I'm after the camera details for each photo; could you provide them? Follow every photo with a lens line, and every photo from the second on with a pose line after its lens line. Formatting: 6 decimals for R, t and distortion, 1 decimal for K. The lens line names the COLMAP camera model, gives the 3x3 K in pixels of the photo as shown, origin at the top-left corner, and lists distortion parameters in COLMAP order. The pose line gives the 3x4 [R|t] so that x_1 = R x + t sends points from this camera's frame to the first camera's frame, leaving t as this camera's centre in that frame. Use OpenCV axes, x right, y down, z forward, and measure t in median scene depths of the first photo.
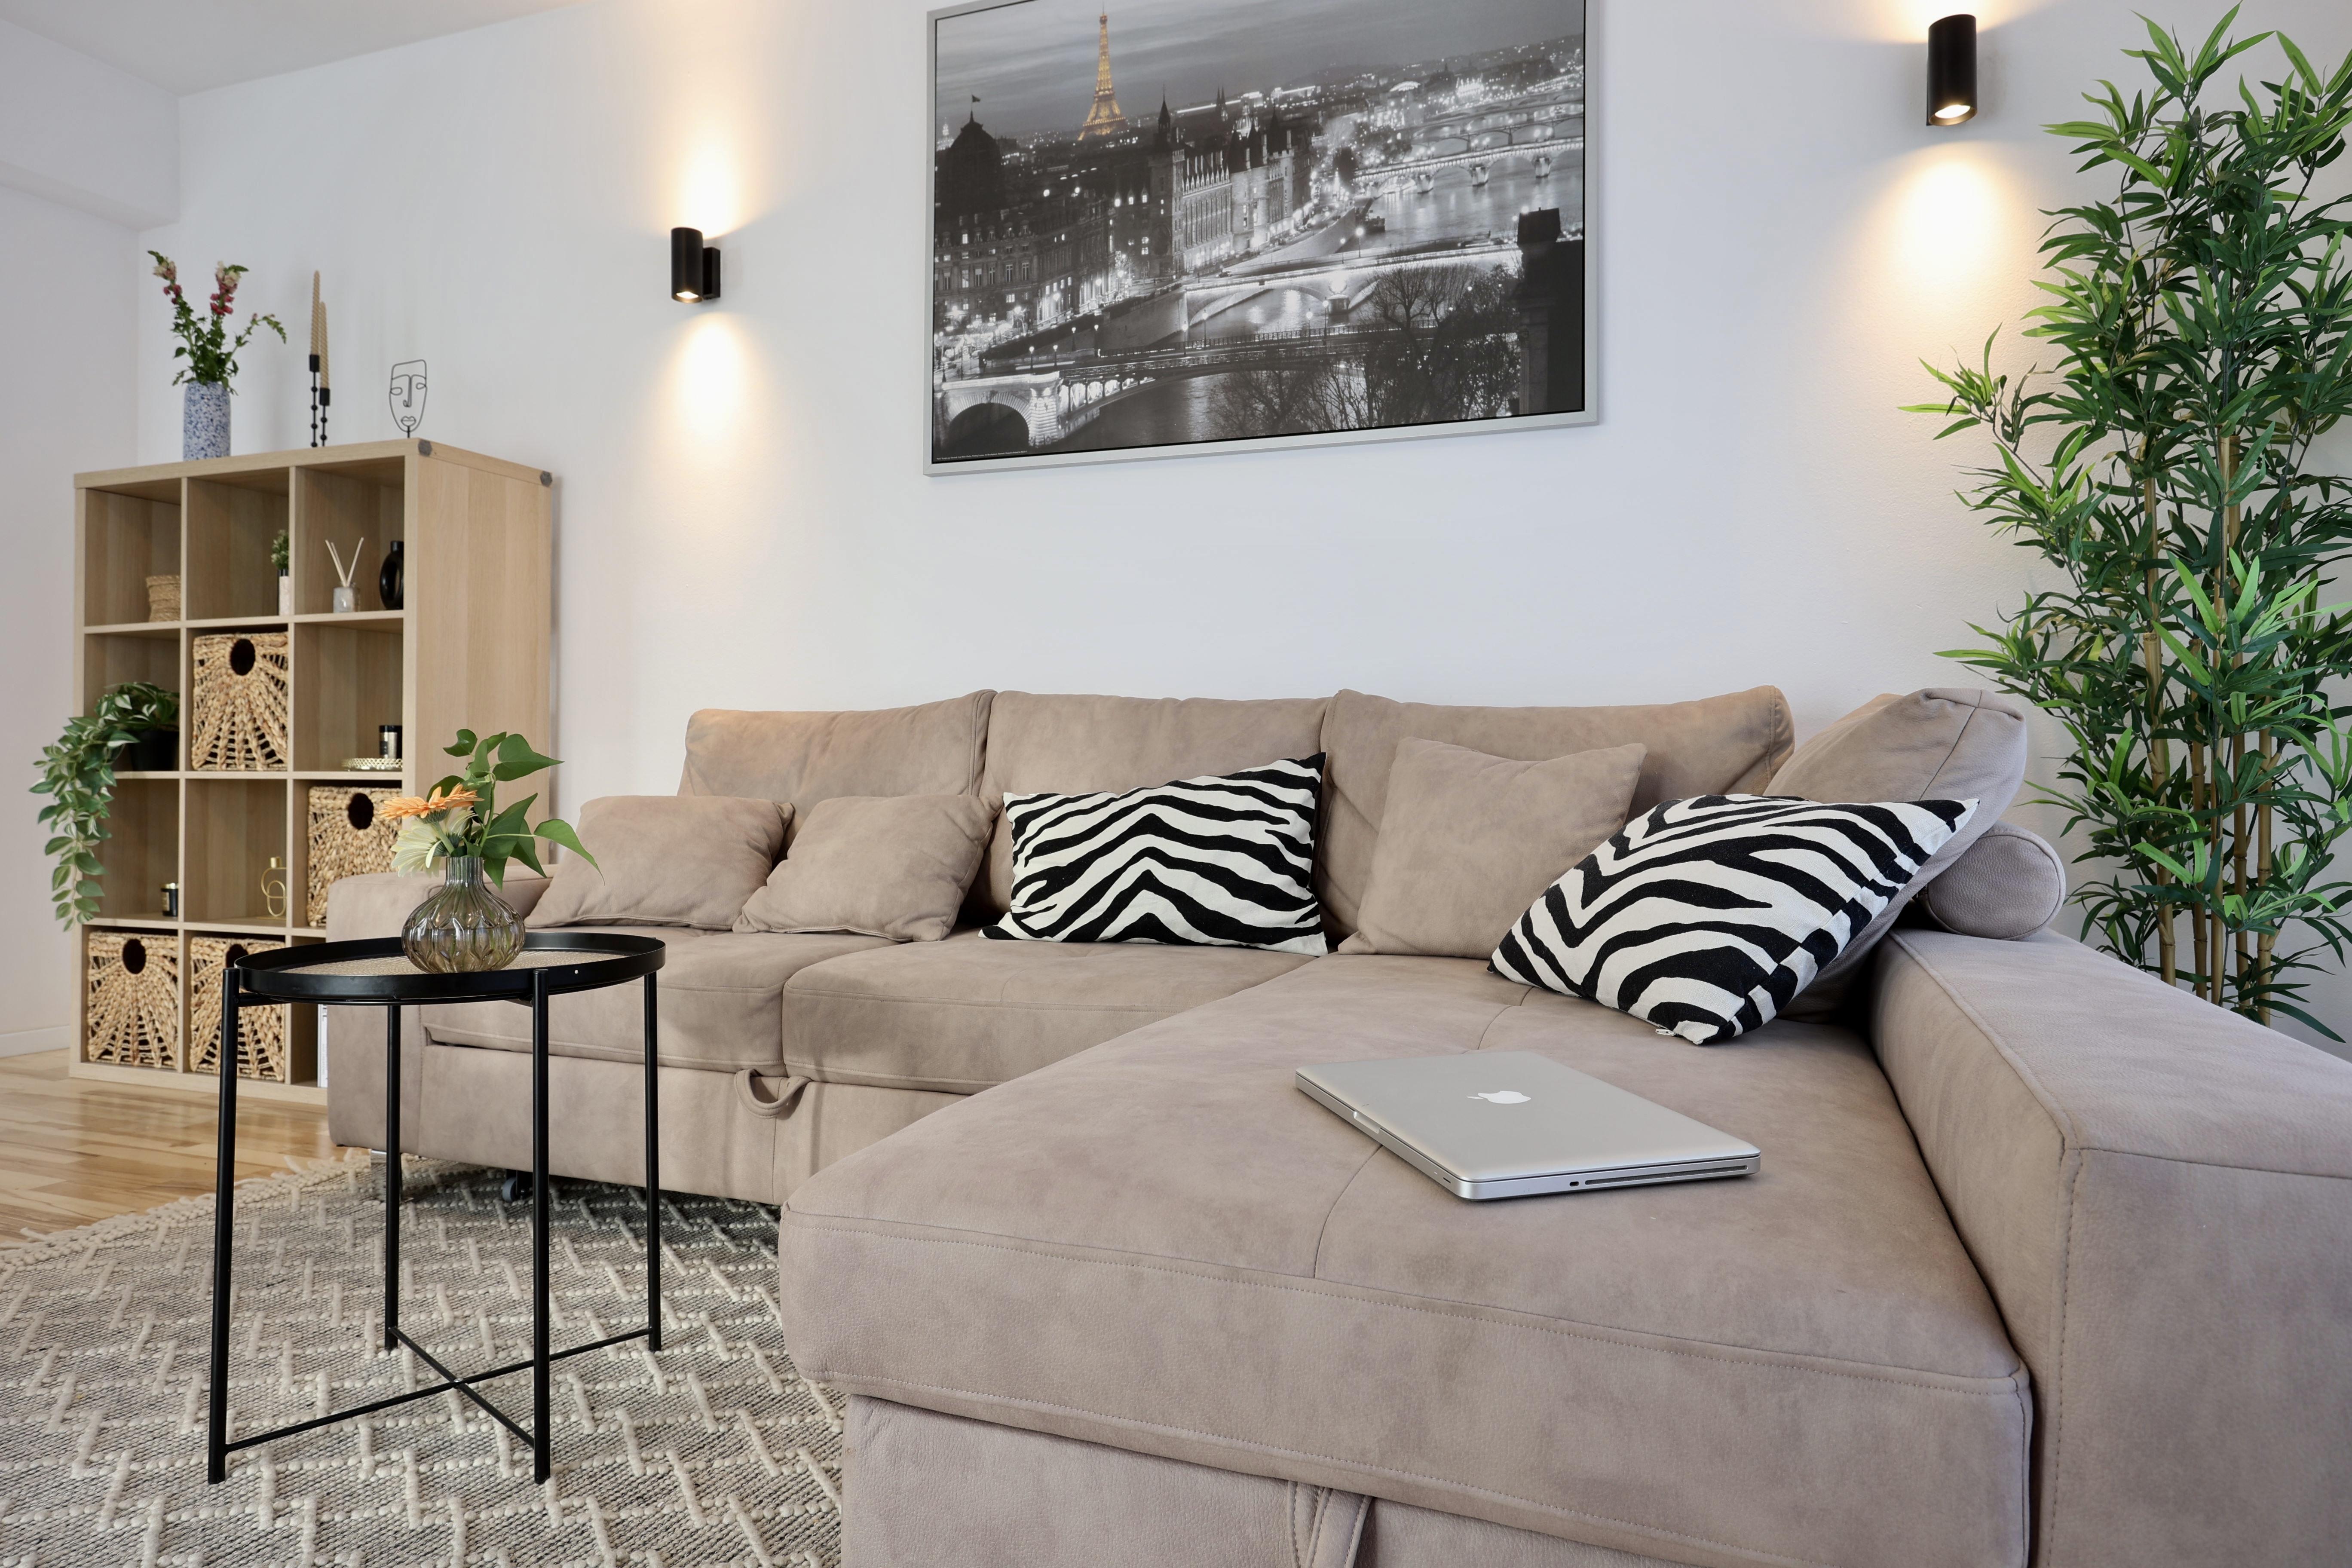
lens RADIAL K [[1496.4, 0, 1154.1], [0, 1496.4, 772.1], [0, 0, 1]] dist [-0.003842, 0.005450]
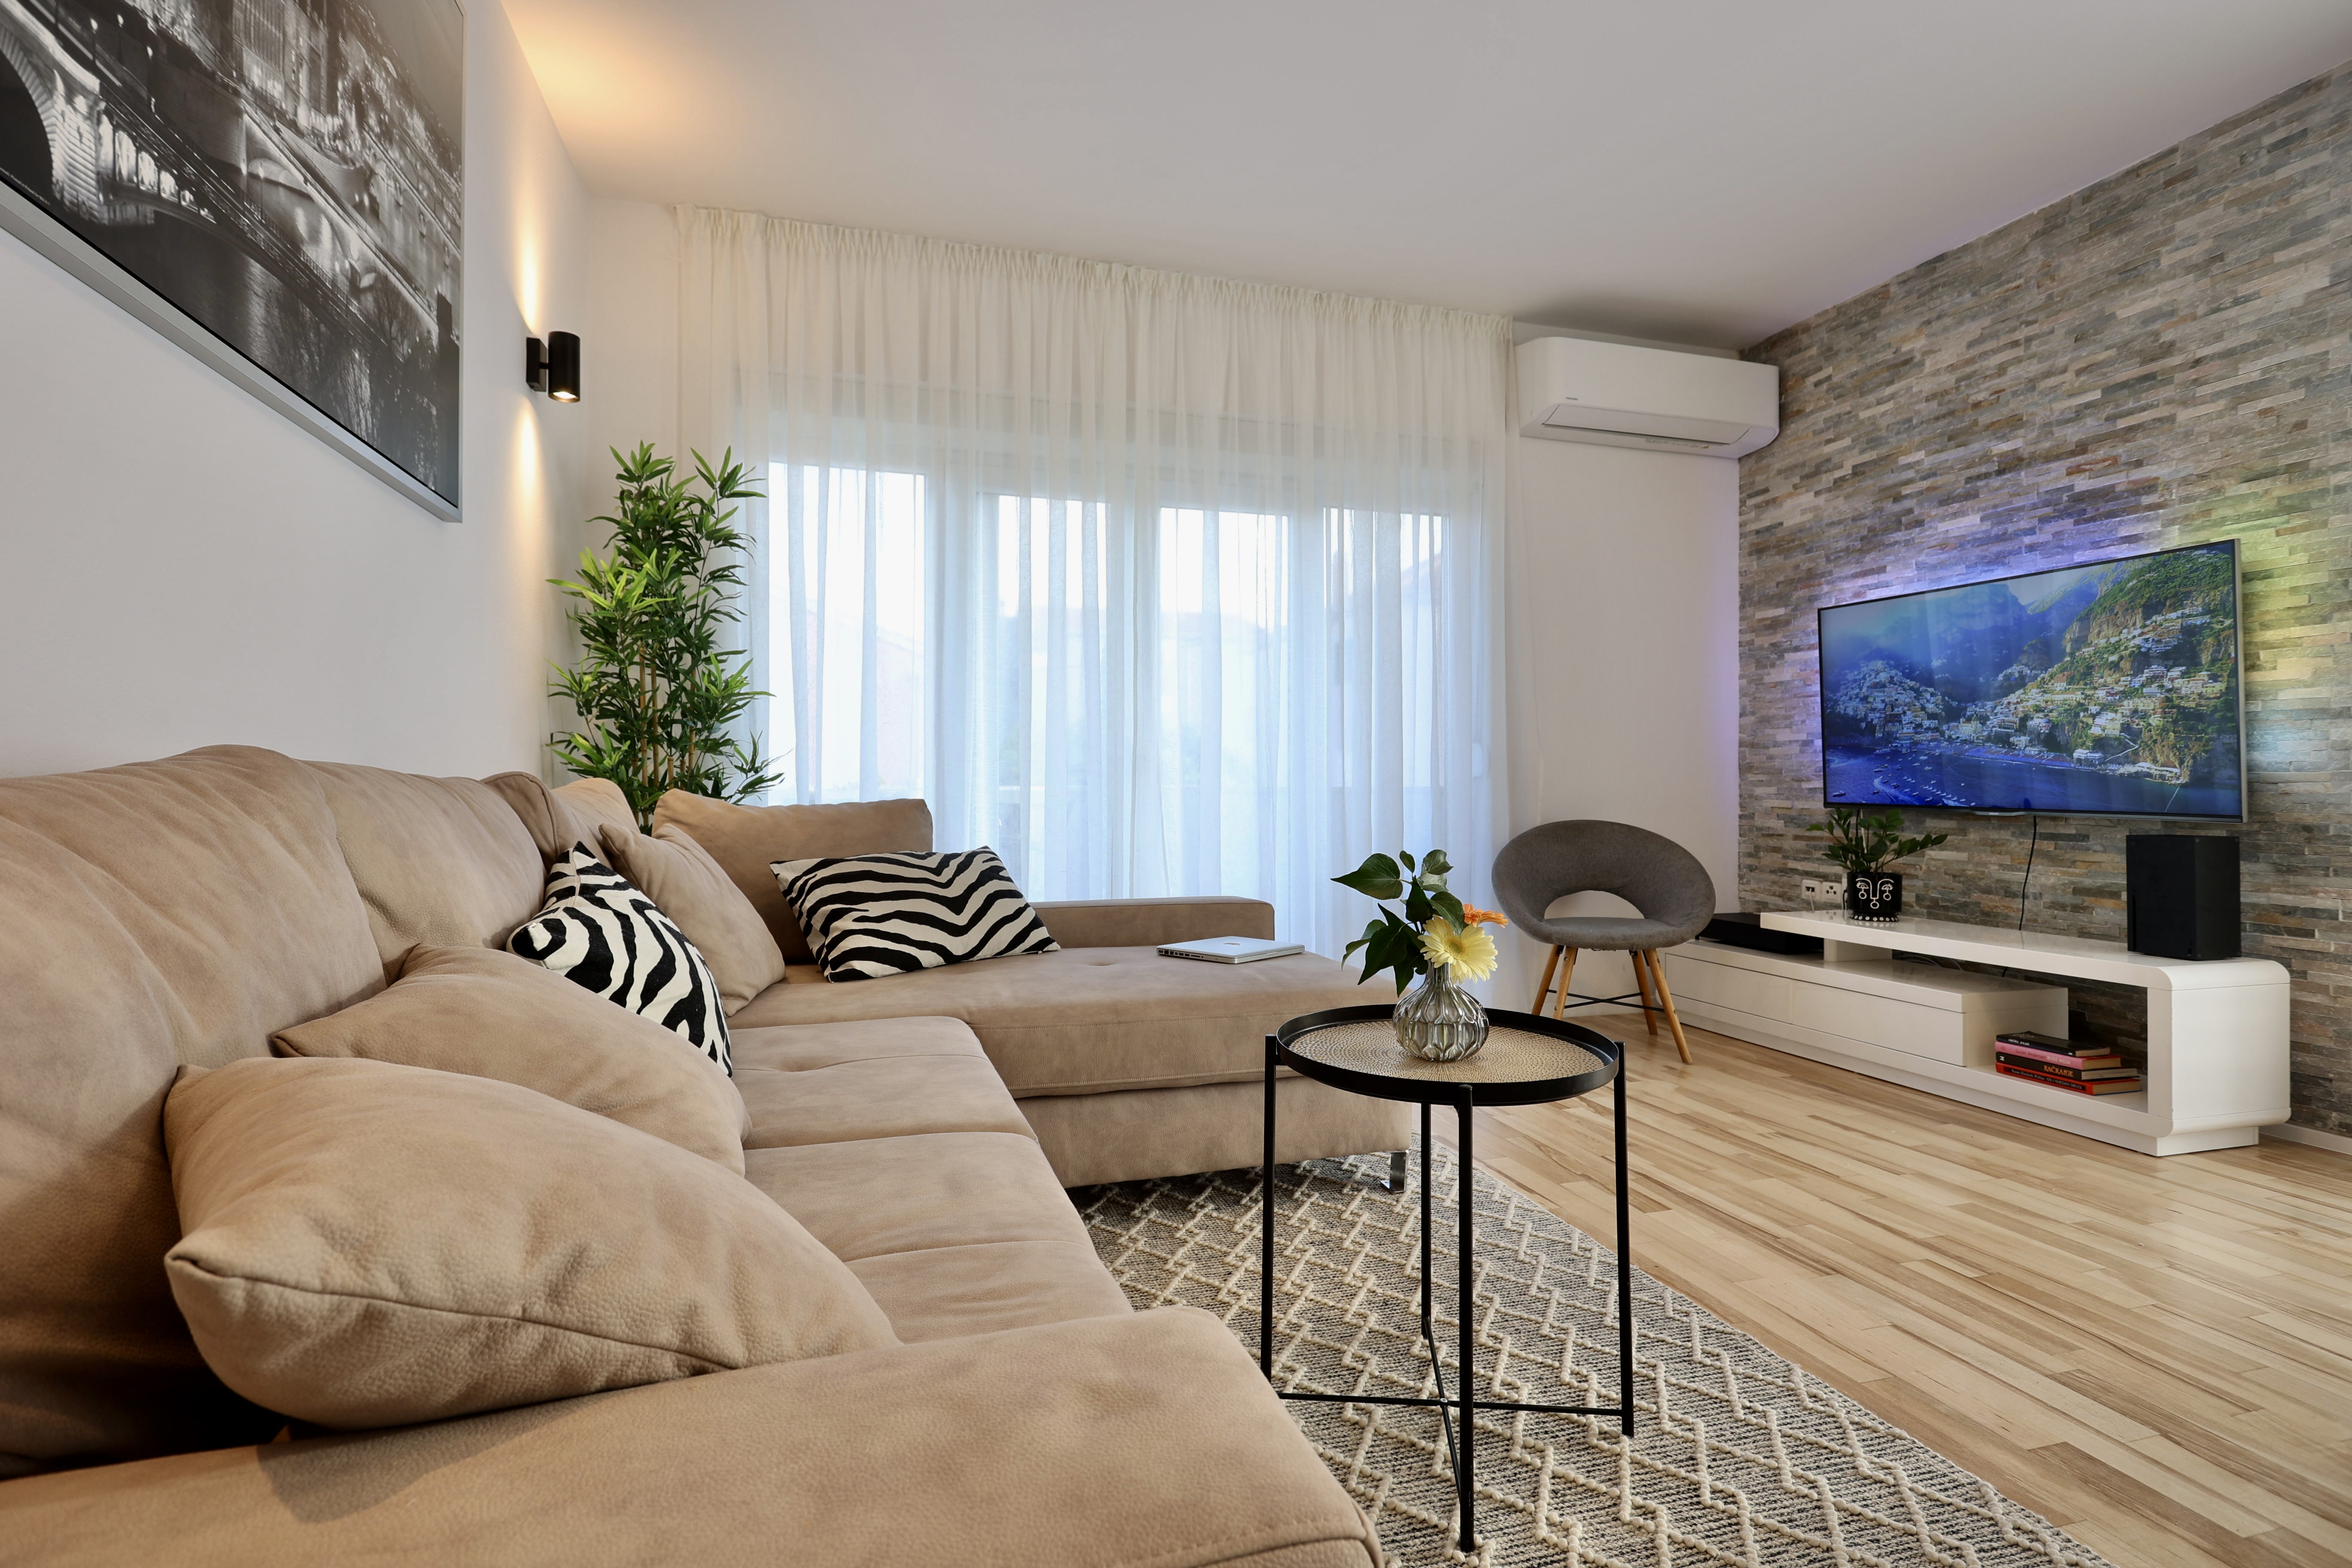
lens RADIAL K [[1100.8, 0, 1175.6], [0, 1100.8, 779.0], [0, 0, 1]] dist [-0.008845, 0.002253]
pose [[-0.625412, -0.000472, 0.780295, -0.560293], [-0.007725, 0.999955, -0.005586, -0.043198], [-0.780257, -0.009521, -0.625387, 0.953691]]
